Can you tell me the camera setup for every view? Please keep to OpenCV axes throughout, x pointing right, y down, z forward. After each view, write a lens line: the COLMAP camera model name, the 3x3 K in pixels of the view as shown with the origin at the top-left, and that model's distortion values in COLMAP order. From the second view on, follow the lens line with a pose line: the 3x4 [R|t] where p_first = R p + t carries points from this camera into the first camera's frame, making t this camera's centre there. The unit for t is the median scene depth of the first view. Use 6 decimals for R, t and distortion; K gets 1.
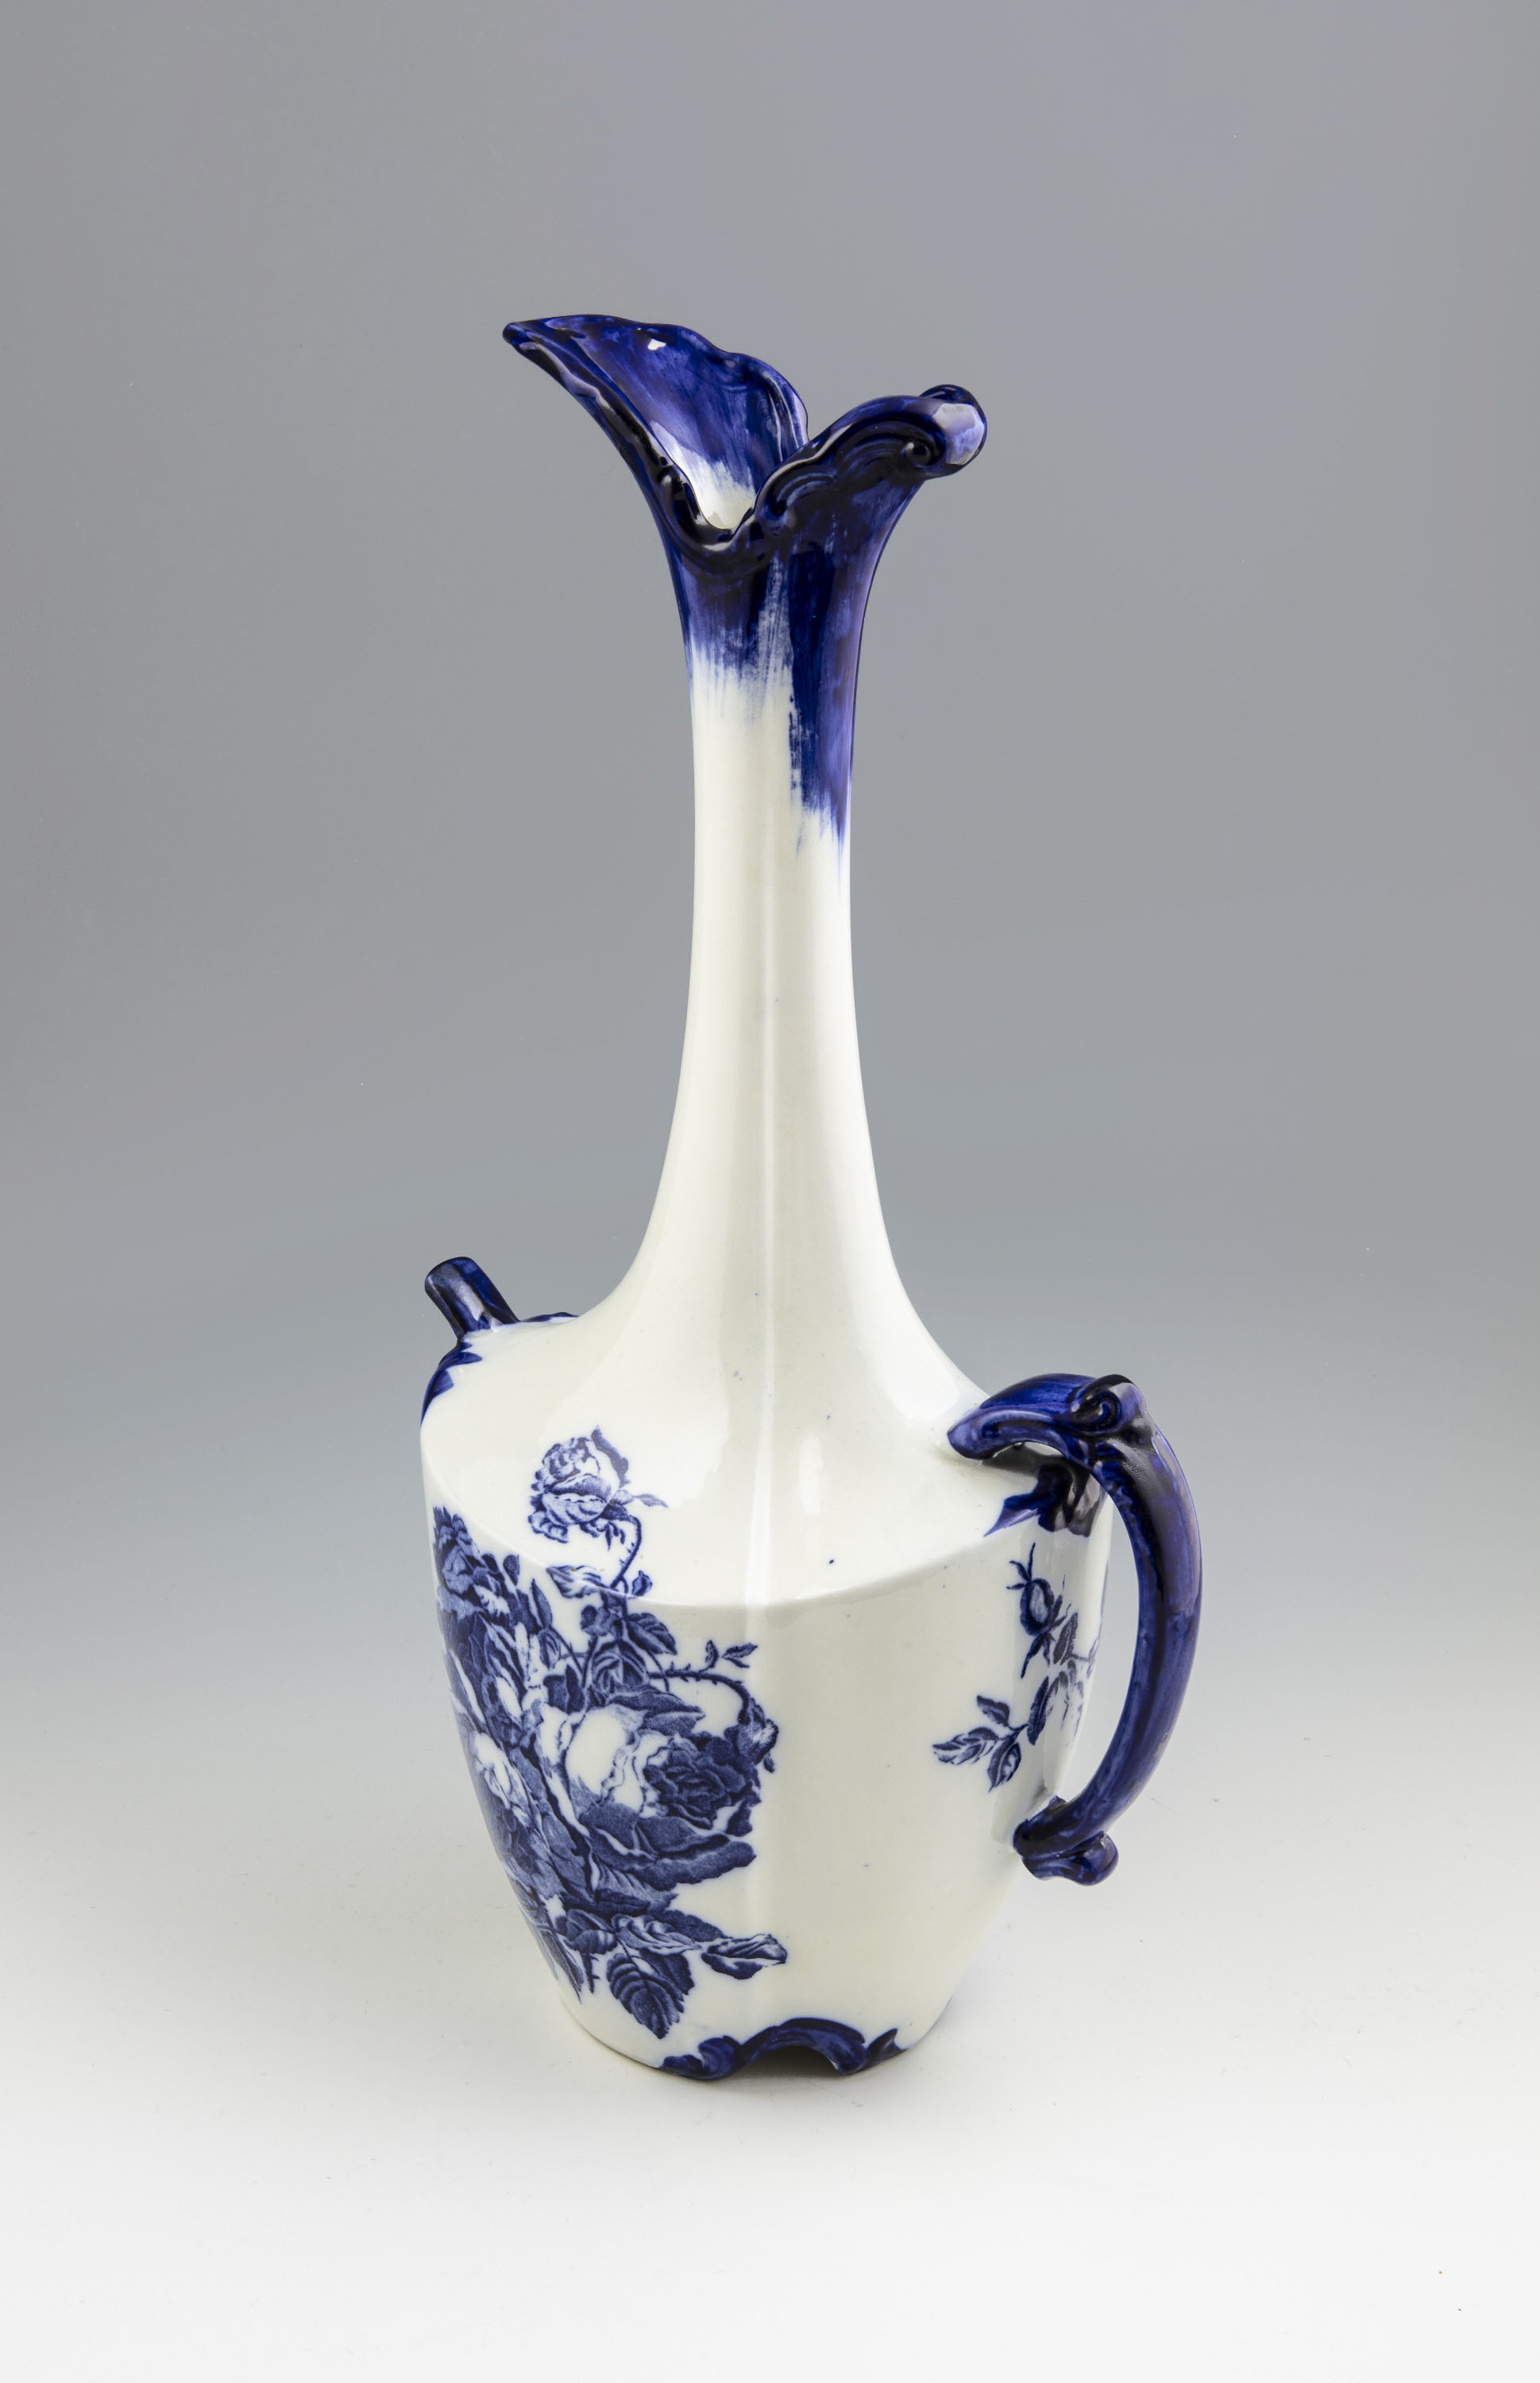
lens RADIAL K [[3342.7, 0, 770.0], [0, 3342.7, 1191.5], [0, 0, 1]] dist [-0.012156, -0.004693]
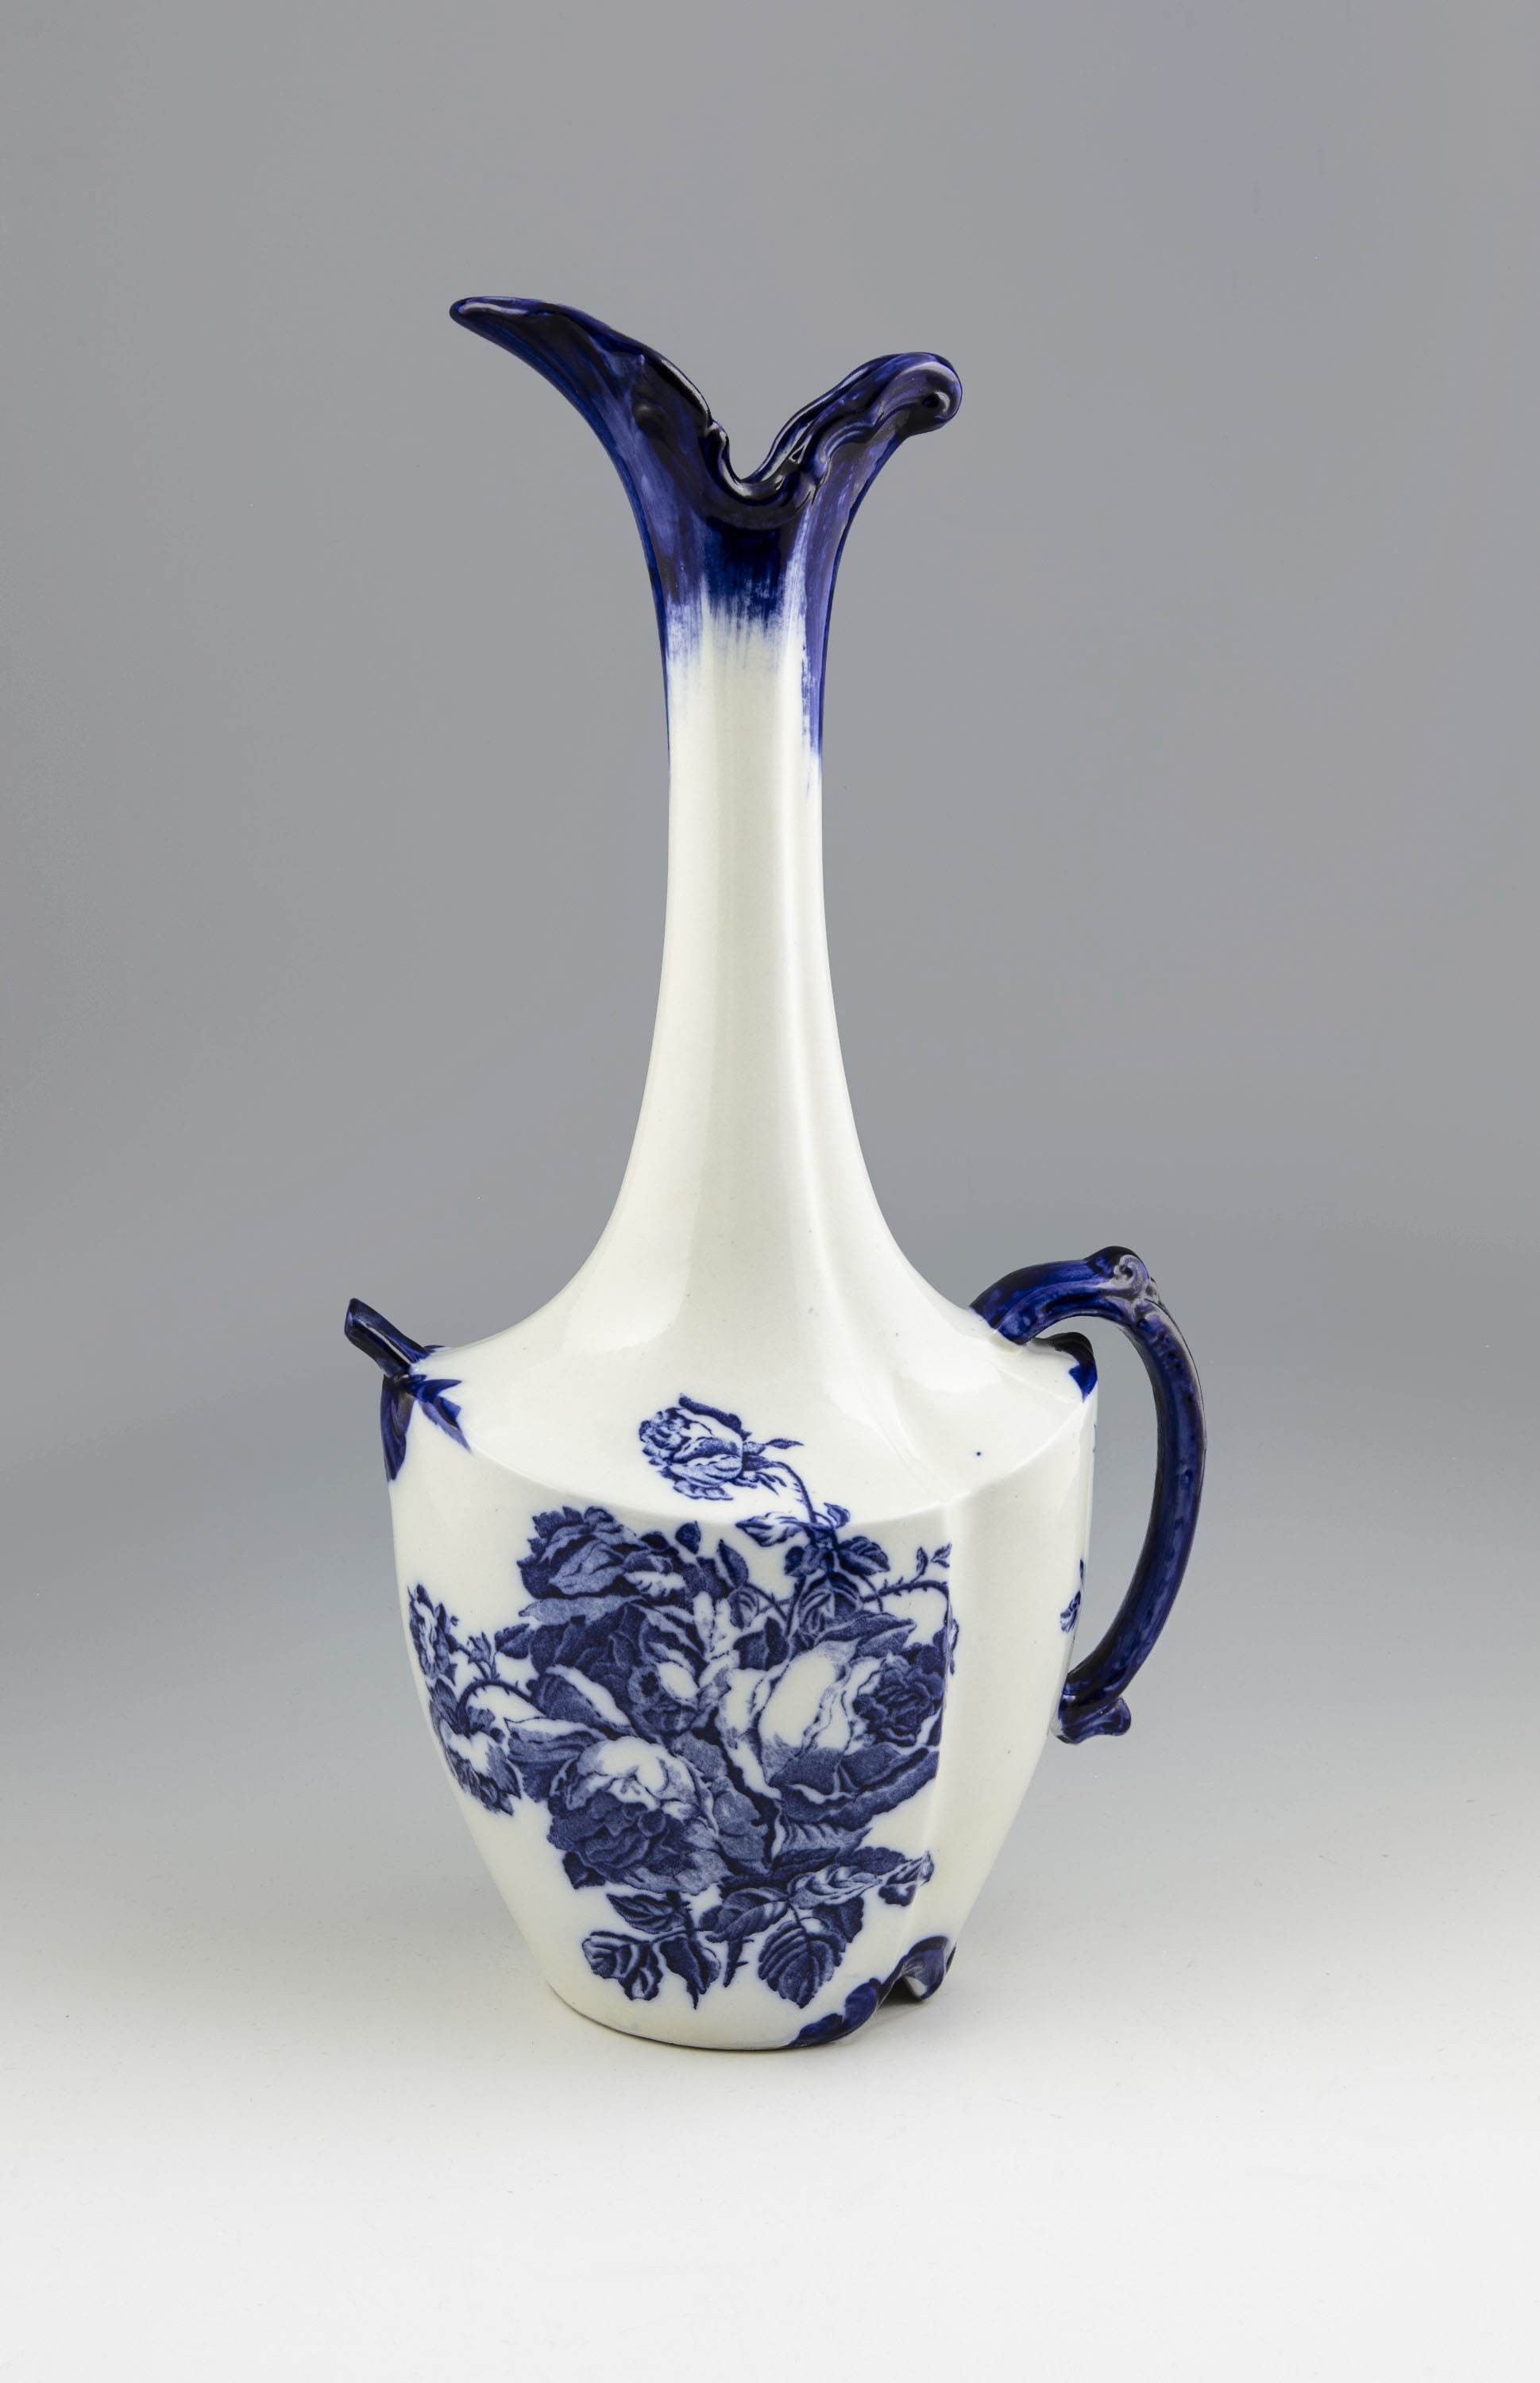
lens RADIAL K [[3342.7, 0, 770.0], [0, 3342.7, 1191.5], [0, 0, 1]] dist [-0.012156, -0.004693]
pose [[0.762330, -0.130900, 0.633813, -0.667543], [0.201453, 0.978674, -0.040178, 0.058075], [-0.615037, 0.158312, 0.772442, 0.216067]]
